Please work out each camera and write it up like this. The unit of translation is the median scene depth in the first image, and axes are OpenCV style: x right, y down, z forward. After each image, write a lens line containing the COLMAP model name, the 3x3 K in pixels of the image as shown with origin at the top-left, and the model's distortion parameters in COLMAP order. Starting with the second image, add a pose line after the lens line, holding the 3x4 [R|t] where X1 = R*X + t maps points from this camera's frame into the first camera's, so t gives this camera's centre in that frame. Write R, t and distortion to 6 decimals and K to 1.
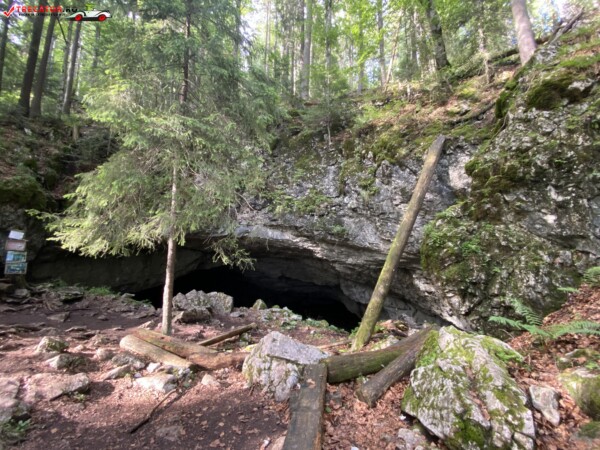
lens RADIAL K [[242.3, 0, 298.4], [0, 242.3, 226.0], [0, 0, 1]] dist [0.015888, -0.018688]
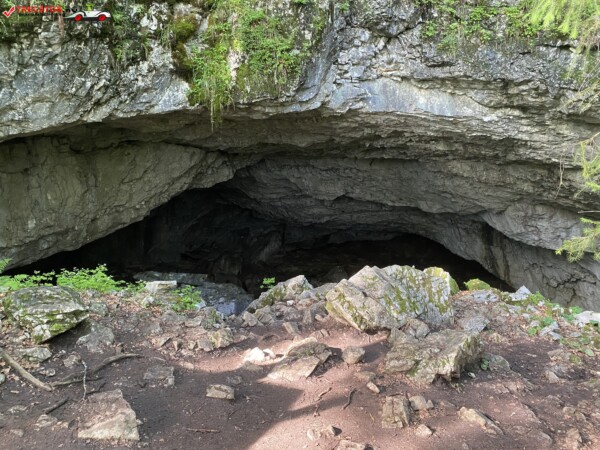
lens RADIAL K [[455.6, 0, 298.1], [0, 455.6, 221.6], [0, 0, 1]] dist [0.036893, -0.030412]
pose [[0.996620, -0.035563, 0.074052, -0.767035], [0.012752, 0.957485, 0.288200, 0.004266], [-0.081153, -0.286282, 0.954703, 0.510002]]
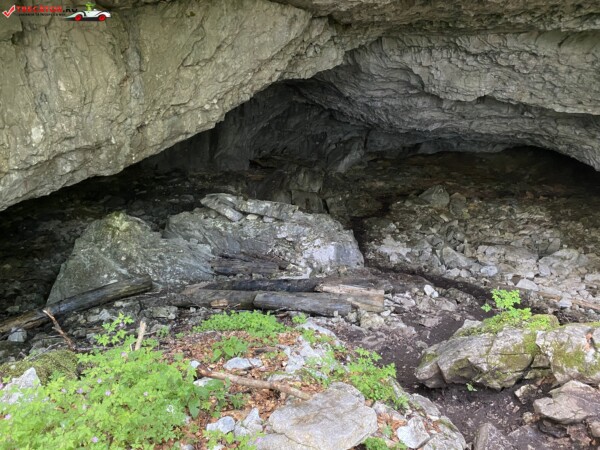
lens RADIAL K [[455.6, 0, 290.2], [0, 455.6, 219.1], [0, 0, 1]] dist [0.036893, -0.030412]
pose [[0.997619, 0.010356, -0.068177, -0.991648], [0.023807, 0.876154, 0.481443, 0.174759], [0.064719, -0.481920, 0.873822, 1.243086]]
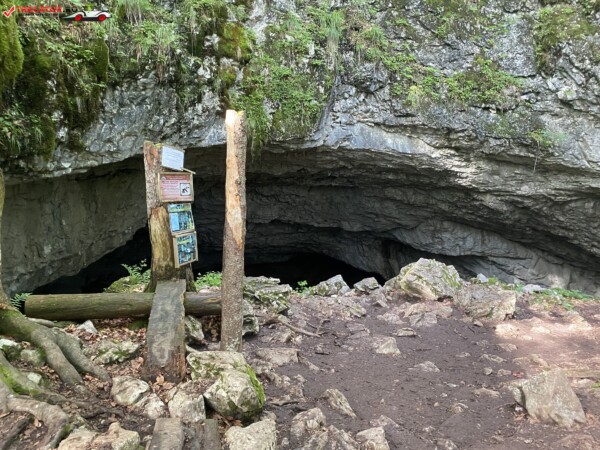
lens RADIAL K [[455.6, 0, 295.4], [0, 455.6, 221.4], [0, 0, 1]] dist [0.036893, -0.030412]
pose [[0.925156, -0.056847, 0.375306, -1.371709], [-0.031049, 0.974076, 0.224078, -0.029341], [-0.378315, -0.218960, 0.899408, 0.329264]]
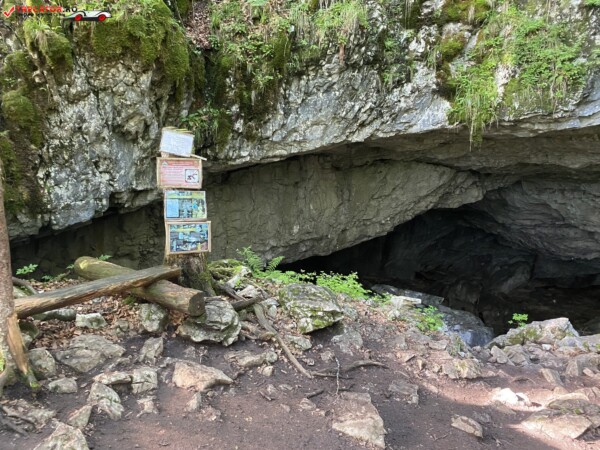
lens RADIAL K [[455.6, 0, 298.4], [0, 455.6, 222.9], [0, 0, 1]] dist [0.036893, -0.030412]
pose [[0.907463, 0.054105, -0.416633, -0.798283], [0.050184, 0.970613, 0.235353, 0.003753], [0.417123, -0.234483, 0.878081, 0.502586]]
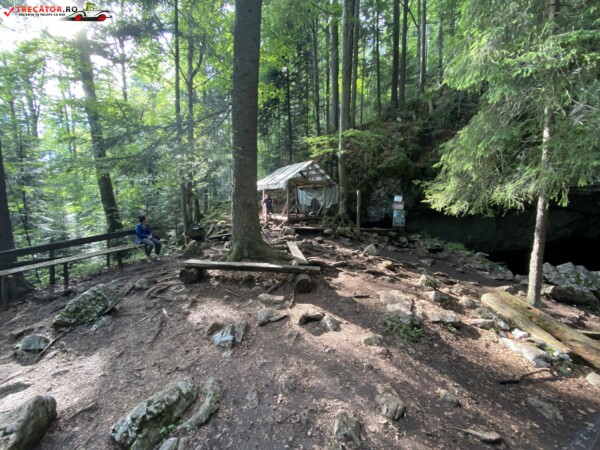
lens RADIAL K [[242.3, 0, 297.3], [0, 242.3, 226.0], [0, 0, 1]] dist [0.015888, -0.018688]
pose [[0.322823, 0.071152, -0.943781, -0.009087], [0.088776, 0.990498, 0.105040, -0.006312], [0.942287, -0.117695, 0.313439, -0.031815]]
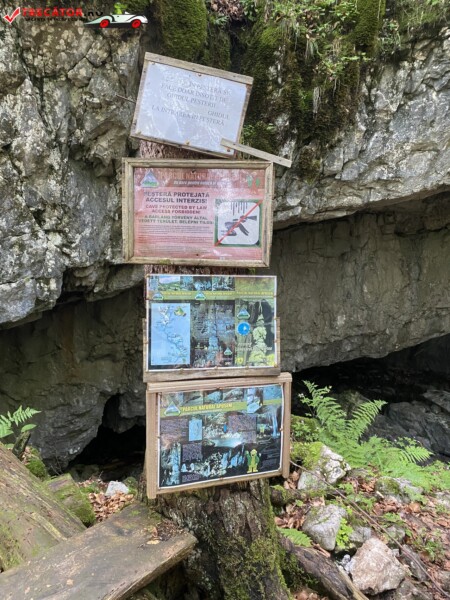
lens RADIAL K [[455.6, 0, 219.5], [0, 455.6, 294.3], [0, 0, 1]] dist [0.036893, -0.030412]
pose [[0.826211, 0.073207, -0.558583, -1.144568], [0.065527, 0.972303, 0.224350, 0.077651], [0.559536, -0.221962, 0.798531, 0.906238]]
